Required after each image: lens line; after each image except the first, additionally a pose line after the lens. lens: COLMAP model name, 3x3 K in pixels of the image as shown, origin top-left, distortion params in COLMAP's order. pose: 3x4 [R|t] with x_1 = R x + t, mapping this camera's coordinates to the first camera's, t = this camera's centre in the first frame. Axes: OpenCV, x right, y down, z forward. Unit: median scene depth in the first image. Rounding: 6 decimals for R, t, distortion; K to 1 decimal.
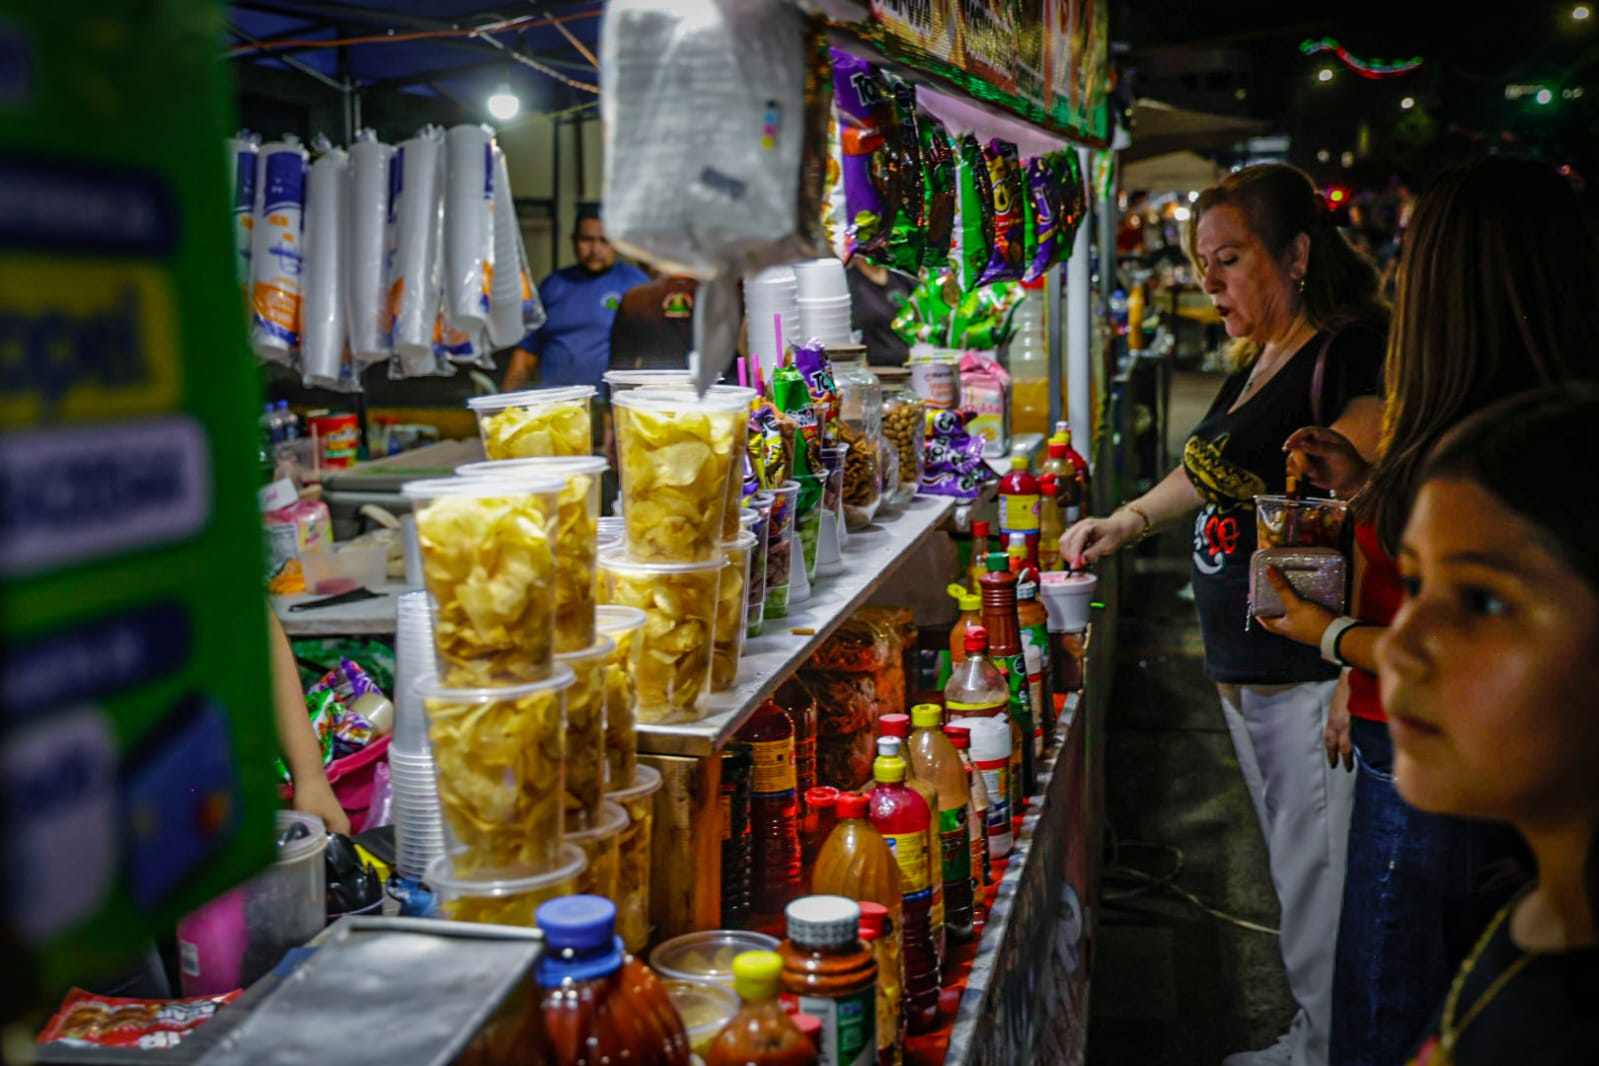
lens RADIAL K [[2070.0, 0, 799.5], [0, 2070.0, 533.0], [0, 0, 1]] dist [0.032178, 0.011076]
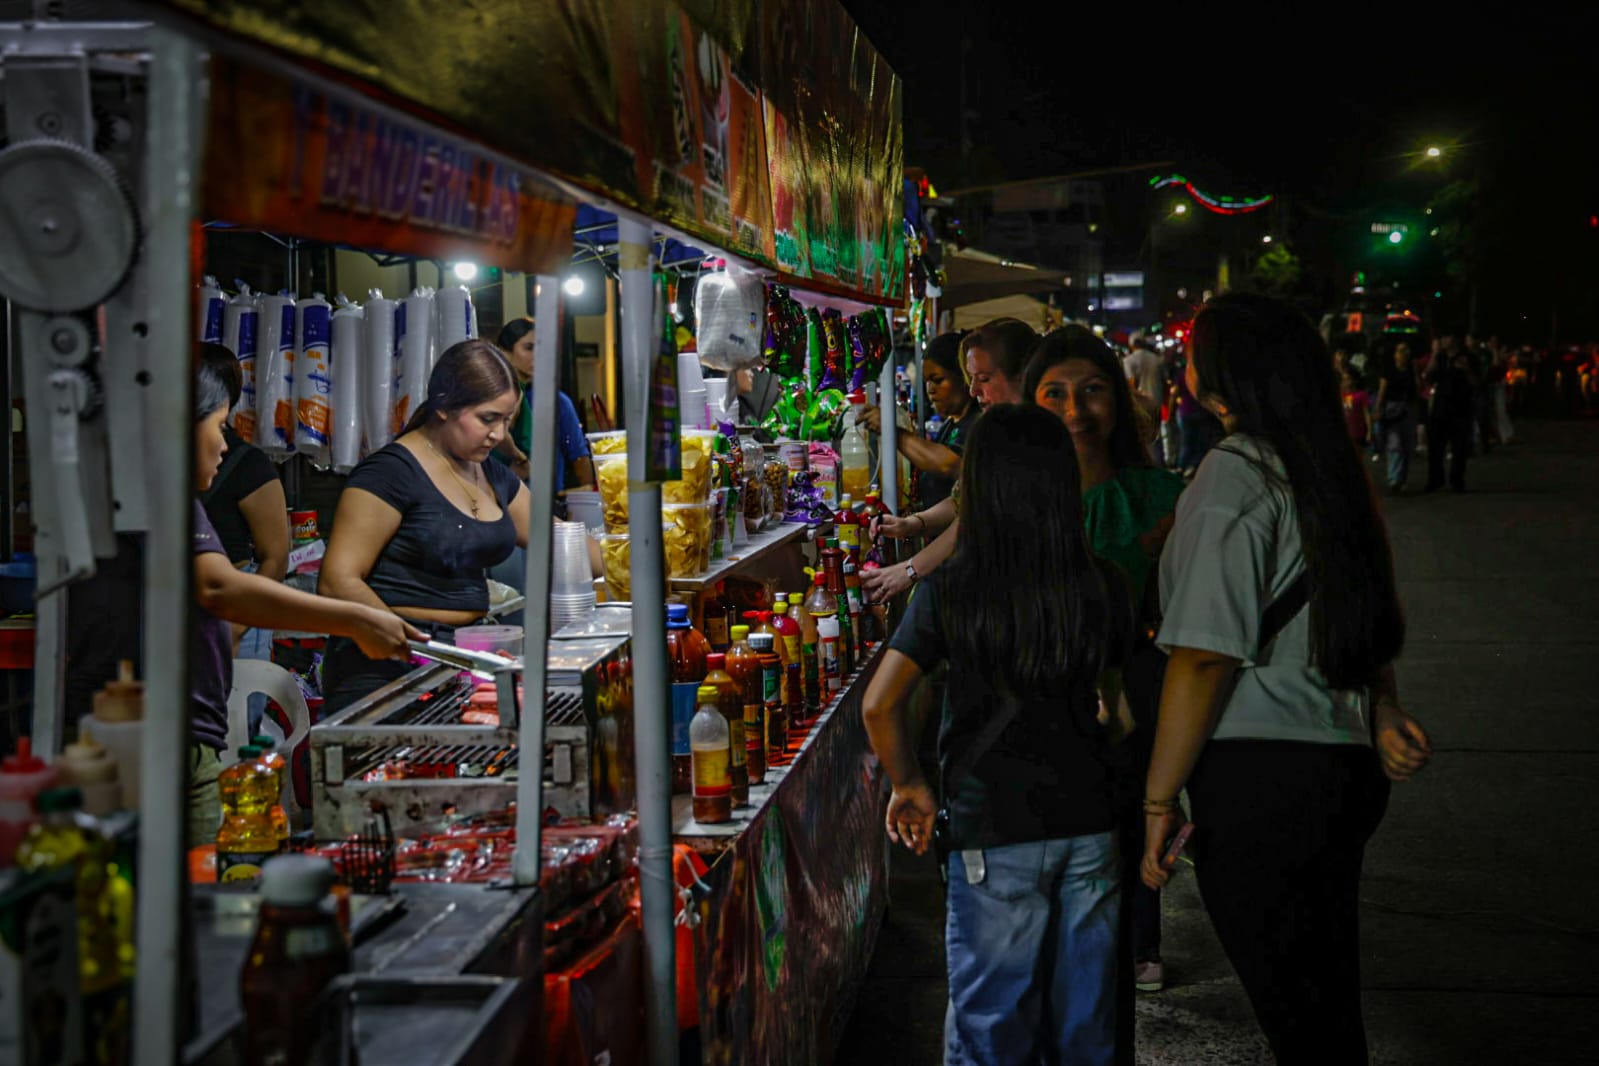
lens RADIAL K [[2070.0, 0, 799.5], [0, 2070.0, 533.0], [0, 0, 1]] dist [0.032178, 0.011076]
pose [[0.997107, -0.004777, 0.075855, -0.060134], [0.009727, 0.997836, -0.065023, 0.107385], [-0.075380, 0.065572, 0.994997, -0.688624]]
